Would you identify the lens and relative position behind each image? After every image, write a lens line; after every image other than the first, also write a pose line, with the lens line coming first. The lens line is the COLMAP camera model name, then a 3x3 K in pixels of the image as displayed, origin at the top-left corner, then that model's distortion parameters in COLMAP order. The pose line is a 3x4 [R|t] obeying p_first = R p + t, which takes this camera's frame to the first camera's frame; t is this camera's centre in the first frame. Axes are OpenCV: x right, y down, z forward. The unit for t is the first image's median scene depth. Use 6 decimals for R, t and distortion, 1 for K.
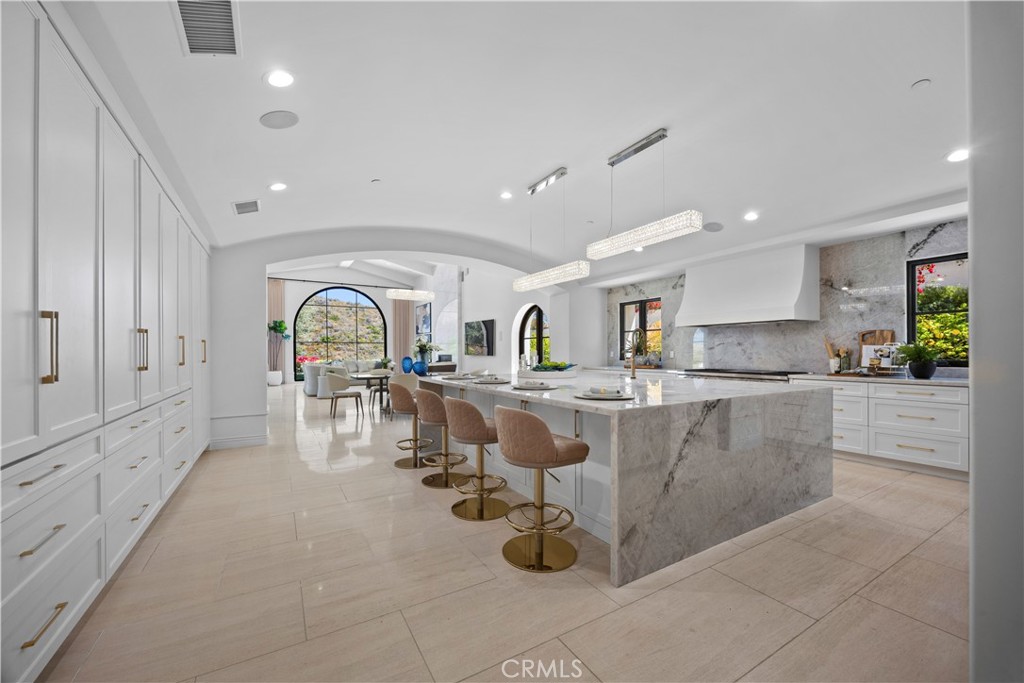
lens RADIAL K [[388.4, 0, 510.1], [0, 388.4, 349.0], [0, 0, 1]] dist [-0.004886, -0.000092]
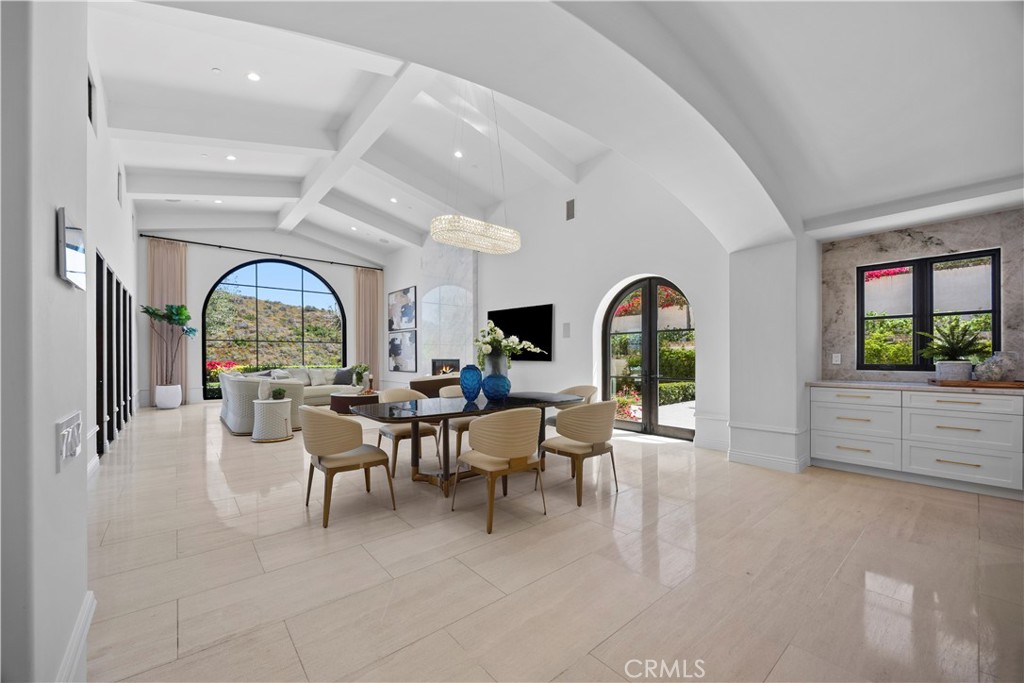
lens RADIAL K [[388.4, 0, 499.1], [0, 388.4, 354.5], [0, 0, 1]] dist [-0.004886, -0.000092]
pose [[0.988605, 0.002929, 0.150504, -0.159195], [-0.003321, 0.999992, 0.002356, 0.003668], [-0.150496, -0.002829, 0.988607, 0.275534]]
